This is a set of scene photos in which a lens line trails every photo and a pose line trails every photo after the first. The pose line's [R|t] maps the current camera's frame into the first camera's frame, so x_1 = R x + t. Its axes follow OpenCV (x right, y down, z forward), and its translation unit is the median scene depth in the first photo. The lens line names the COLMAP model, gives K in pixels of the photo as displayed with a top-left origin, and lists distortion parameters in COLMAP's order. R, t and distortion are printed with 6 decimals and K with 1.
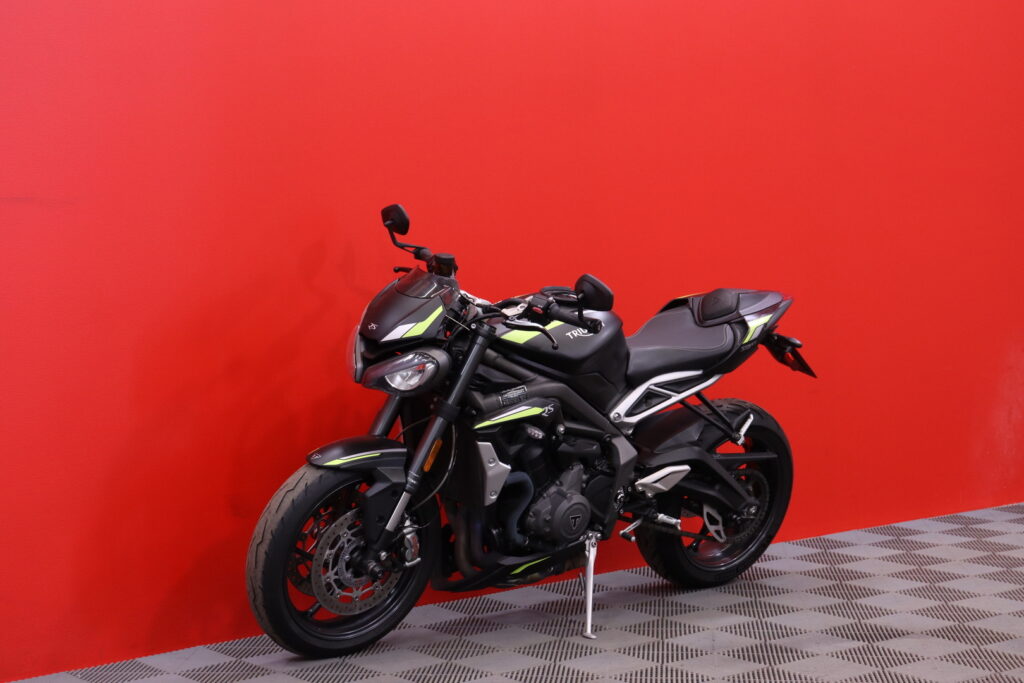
lens RADIAL K [[1863.6, 0, 512.6], [0, 1863.6, 342.7], [0, 0, 1]] dist [0.203144, 0.000000]
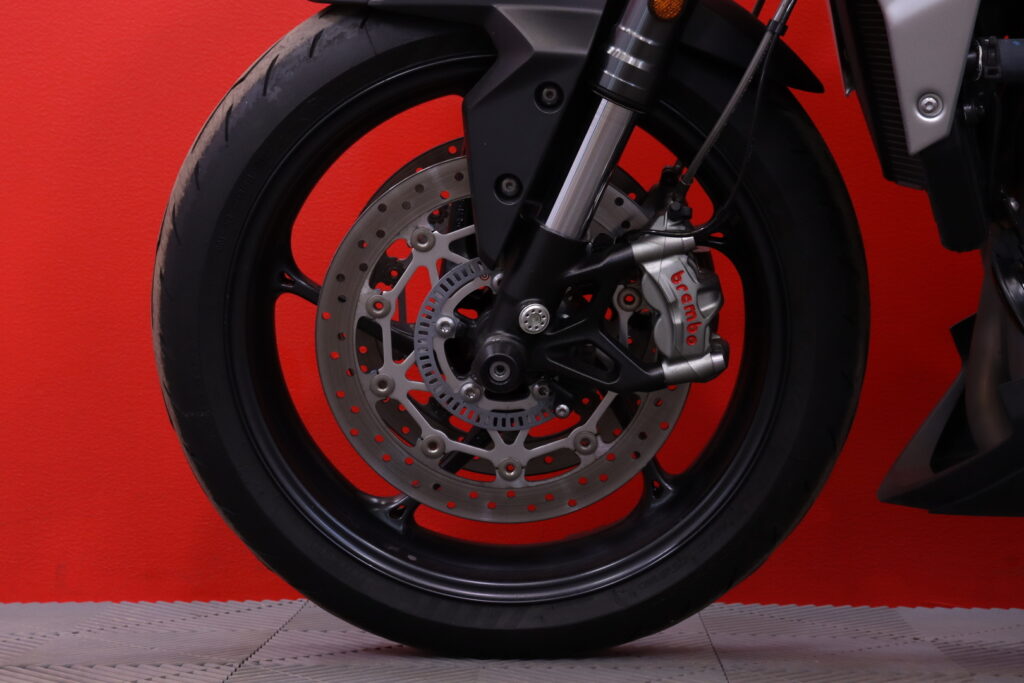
lens RADIAL K [[1972.0, 0, 511.2], [0, 1972.0, 343.9], [0, 0, 1]] dist [0.211256, 0.000000]
pose [[0.734354, 0.006113, -0.678740, 0.134365], [-0.050534, 0.997677, -0.045690, 0.128313], [0.676883, 0.067852, 0.732956, 0.747561]]
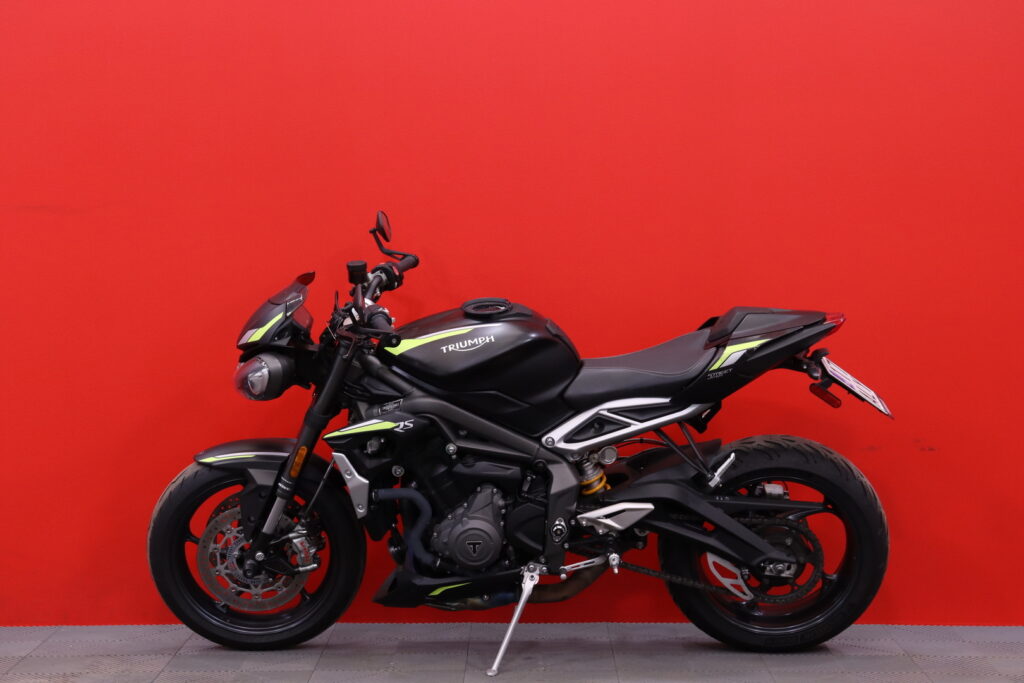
lens RADIAL K [[1995.2, 0, 511.5], [0, 1995.2, 340.7], [0, 0, 1]] dist [0.238474, 0.000000]
pose [[0.751227, 0.046163, -0.658428, 0.723821], [-0.046044, 0.998786, 0.017492, -0.027584], [0.658436, 0.017176, 0.752441, 0.259145]]
